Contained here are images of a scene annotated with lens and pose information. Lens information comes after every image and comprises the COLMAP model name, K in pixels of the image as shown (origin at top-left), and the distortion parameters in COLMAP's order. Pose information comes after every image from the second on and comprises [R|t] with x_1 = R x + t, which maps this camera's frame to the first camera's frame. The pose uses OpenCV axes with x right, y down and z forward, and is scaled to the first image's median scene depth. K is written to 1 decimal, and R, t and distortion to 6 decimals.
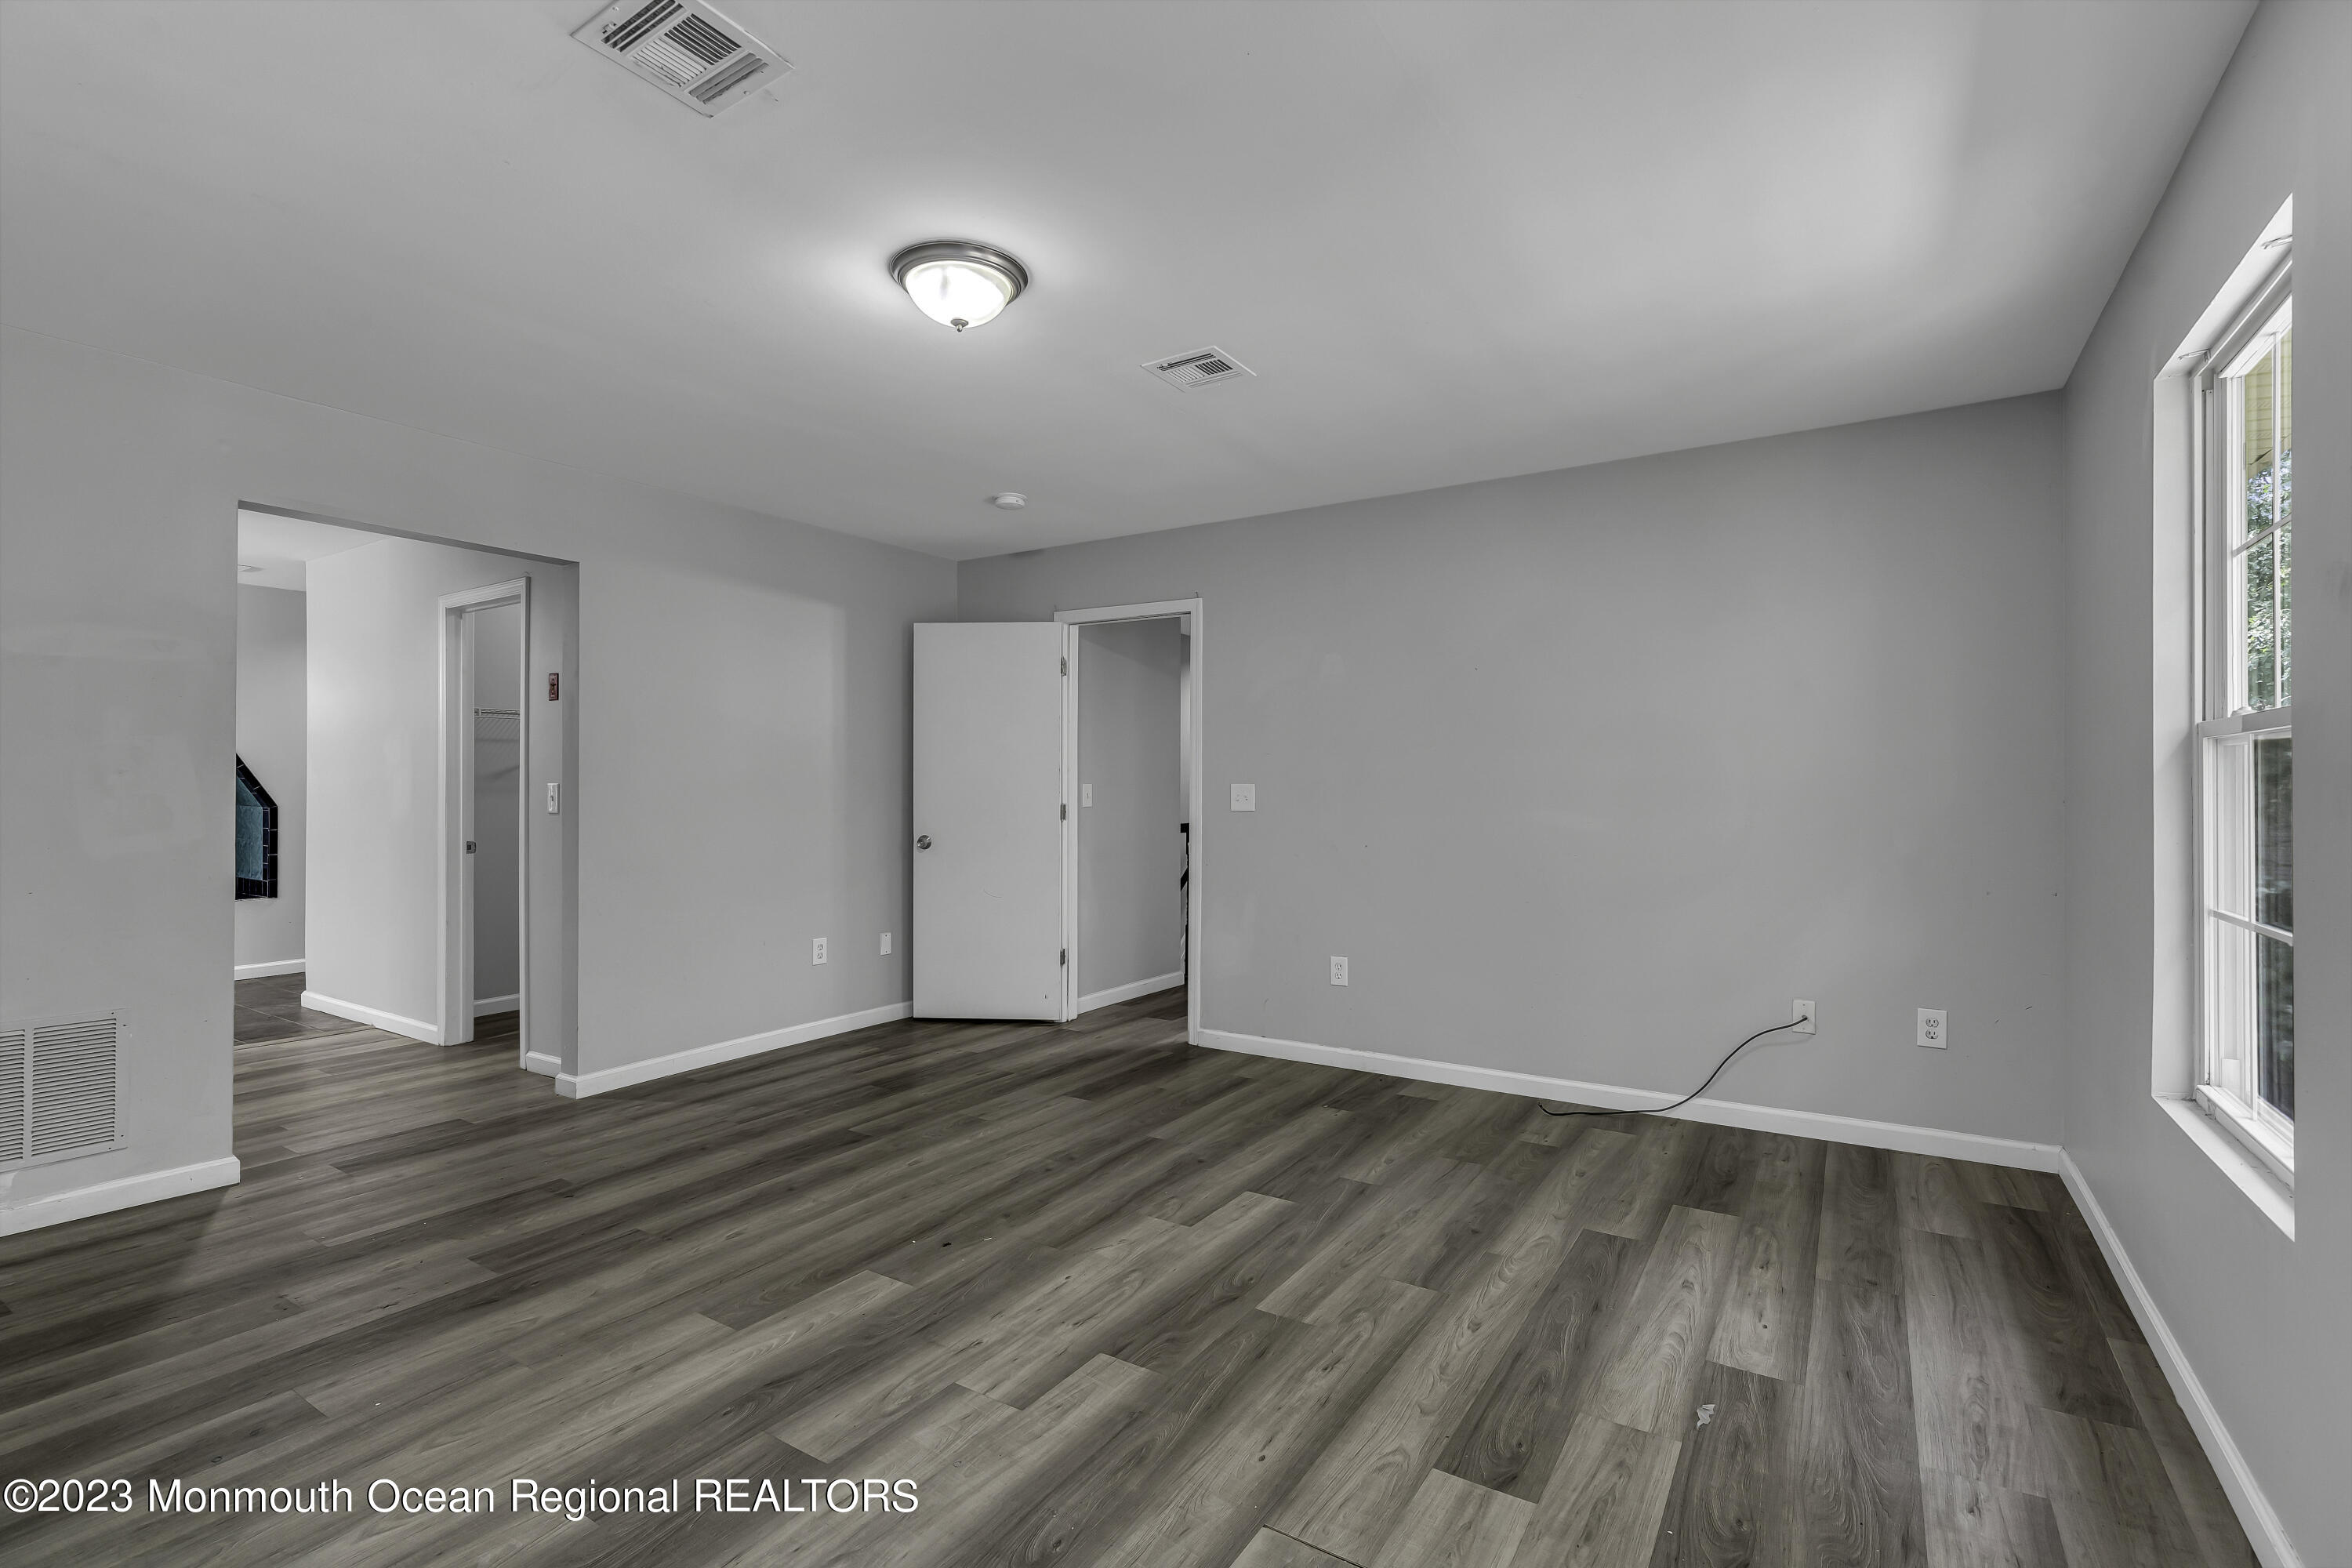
lens RADIAL K [[1068.2, 0, 1171.8], [0, 1068.2, 789.5], [0, 0, 1]] dist [-0.011158, 0.002852]
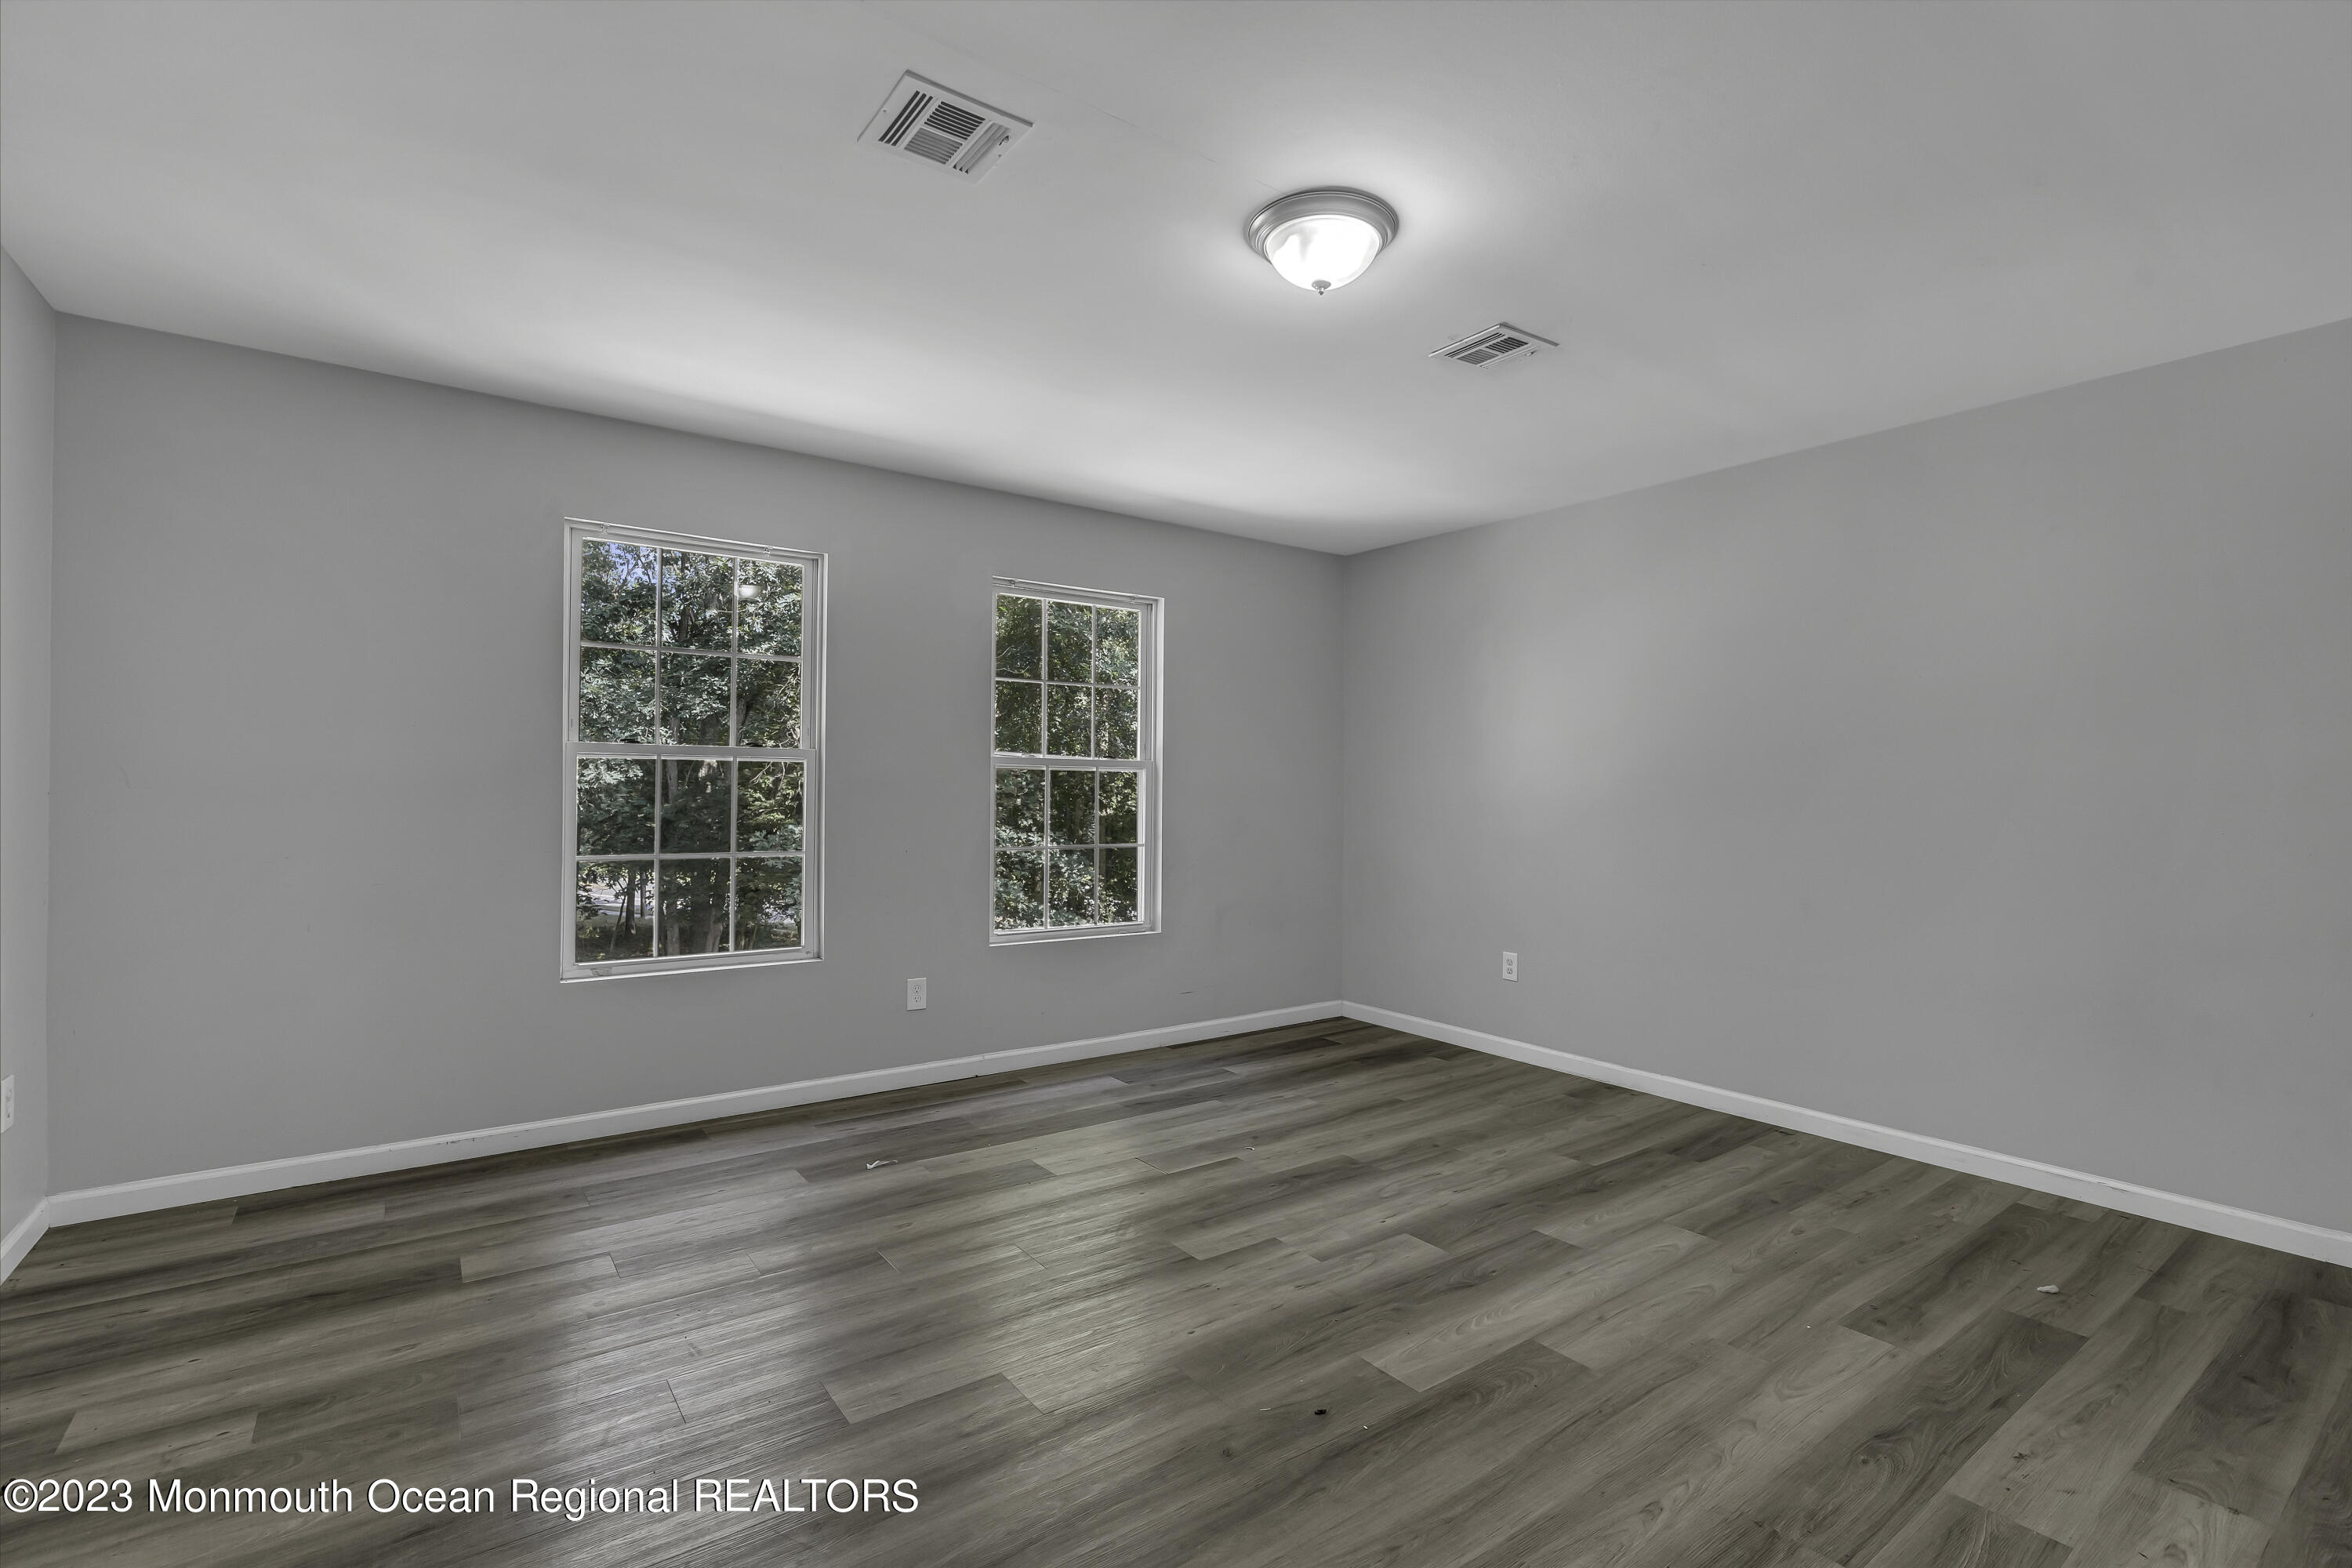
lens RADIAL K [[1068.8, 0, 1168.3], [0, 1068.8, 786.8], [0, 0, 1]] dist [-0.000584, -0.000594]
pose [[-0.931528, -0.008519, 0.363569, -0.414023], [-0.009493, 0.999955, -0.000892, -0.005109], [-0.363545, -0.004282, -0.931567, 1.893335]]
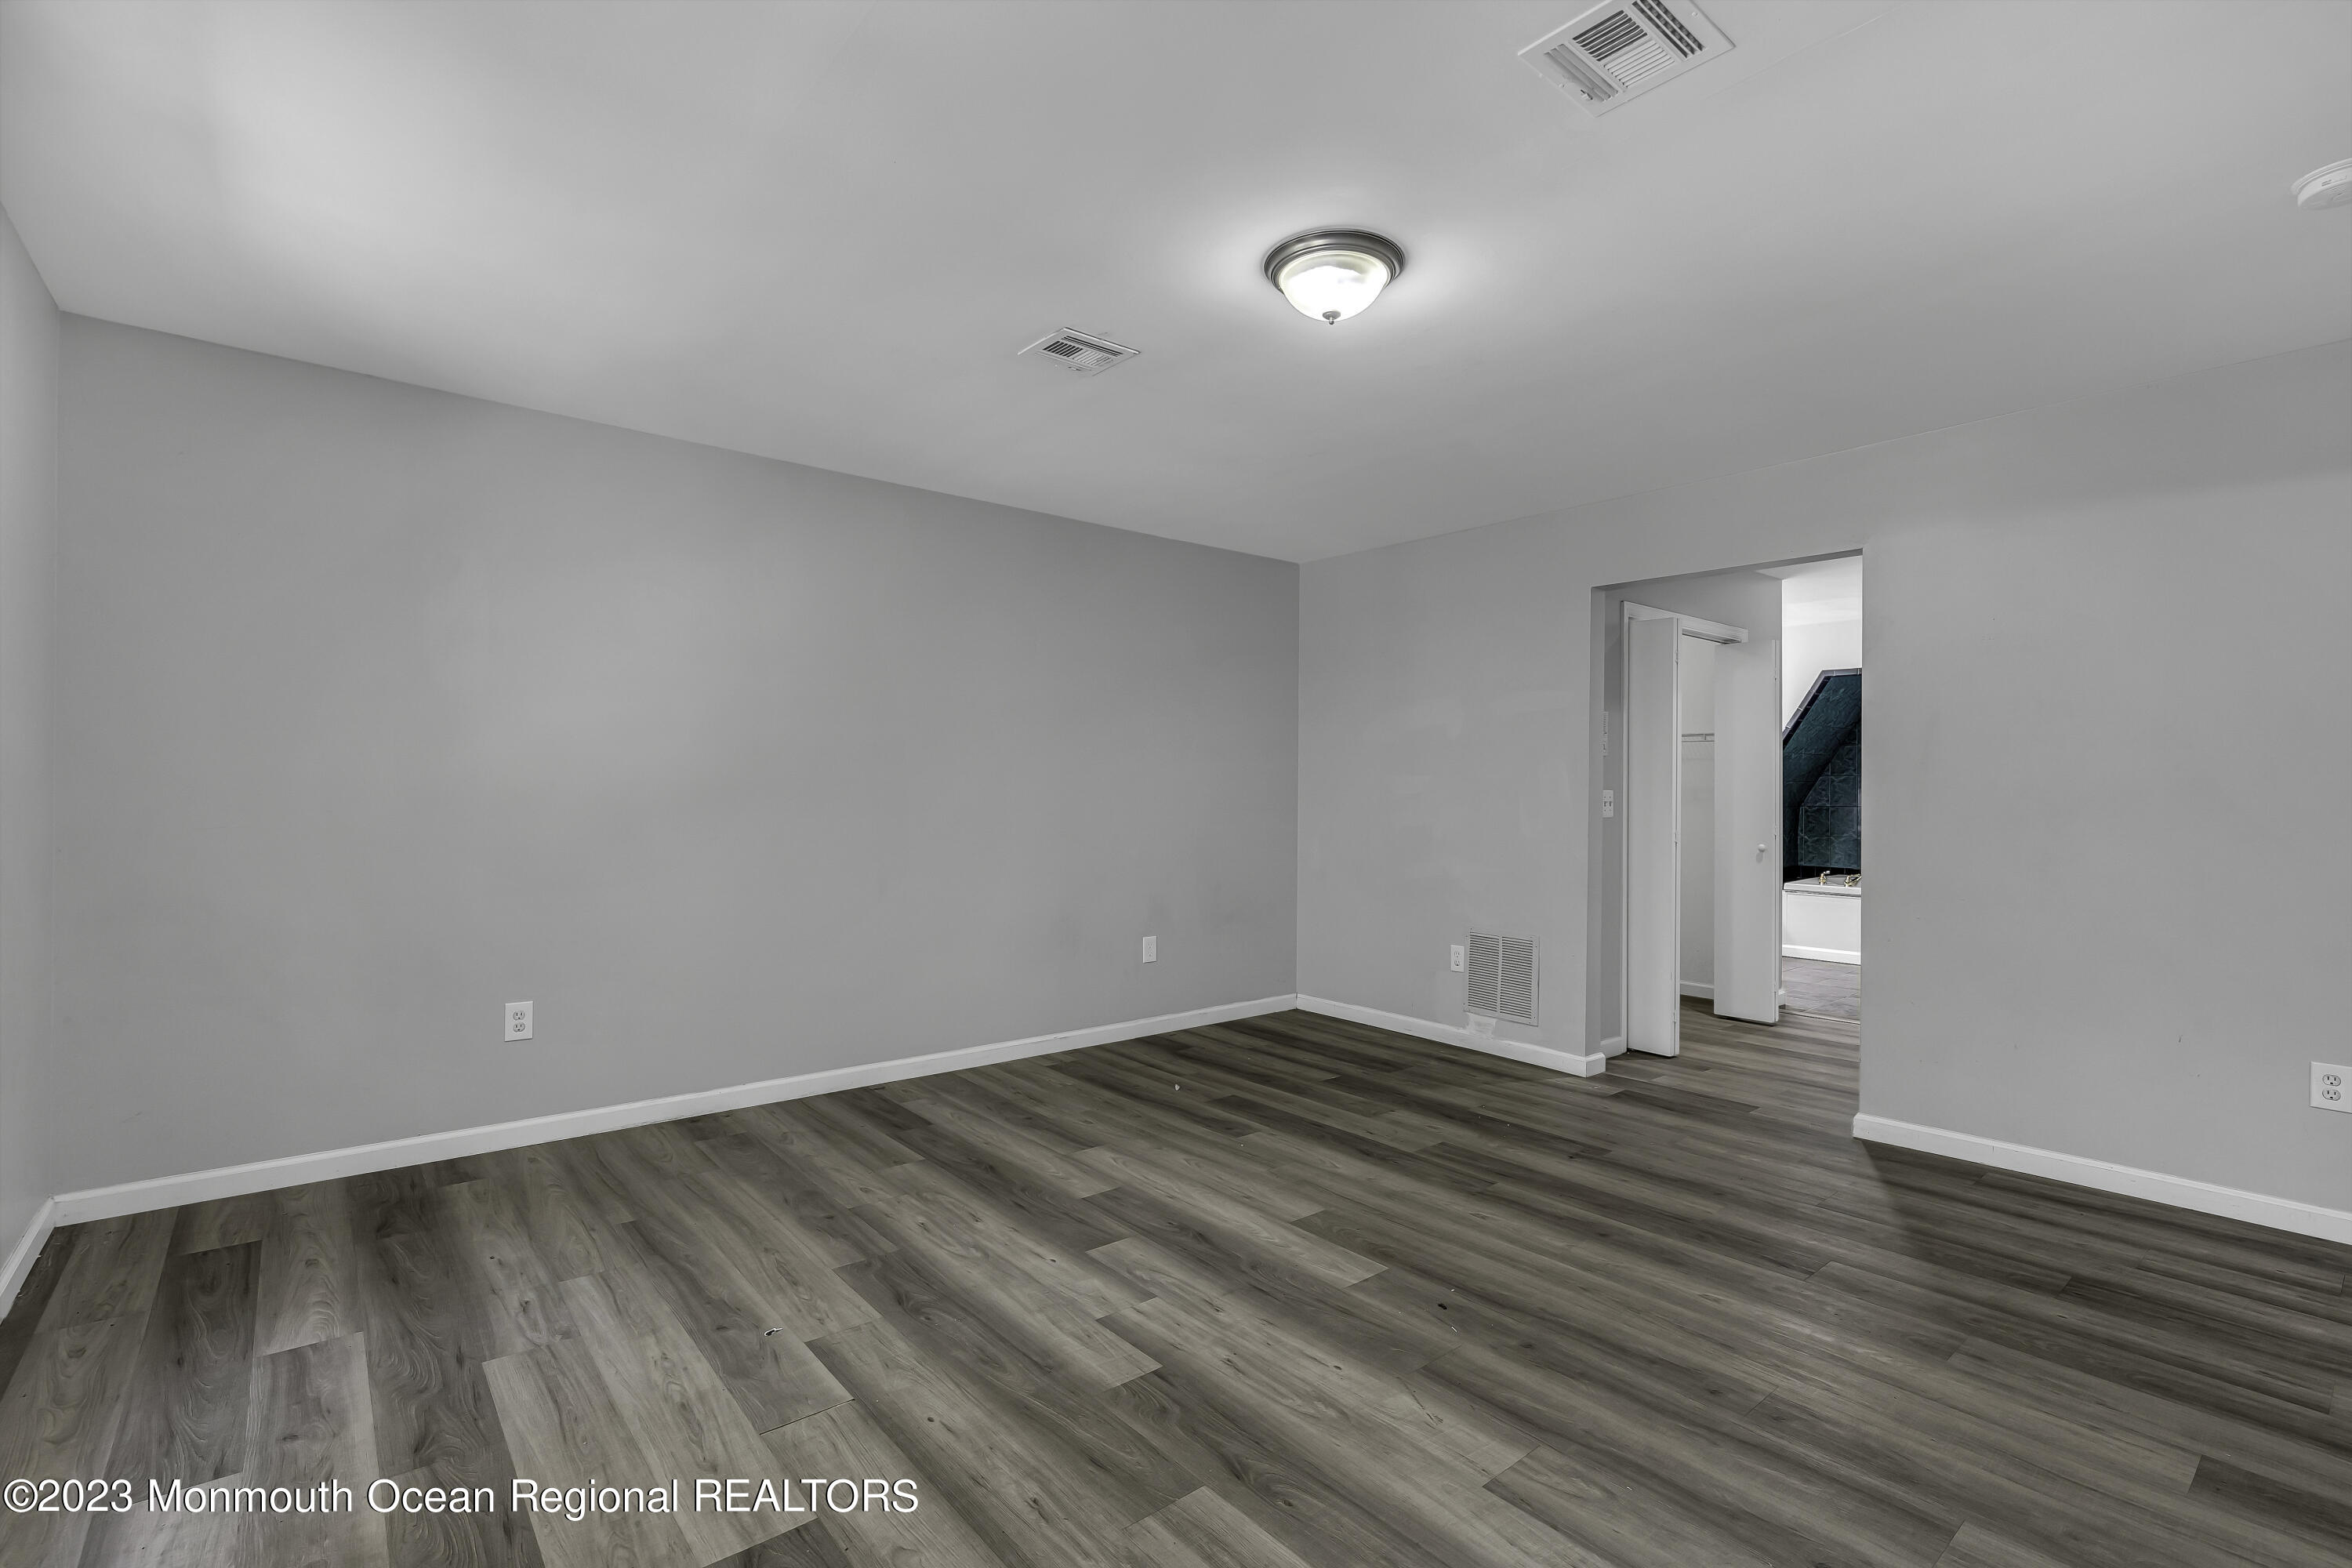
lens RADIAL K [[1068.2, 0, 1215.3], [0, 1068.2, 798.4], [0, 0, 1]] dist [-0.011158, 0.002852]
pose [[-0.282810, 0.003418, -0.959170, 0.759874], [-0.010400, 0.999924, 0.006629, -0.001306], [0.959120, 0.011850, -0.282753, 1.164588]]
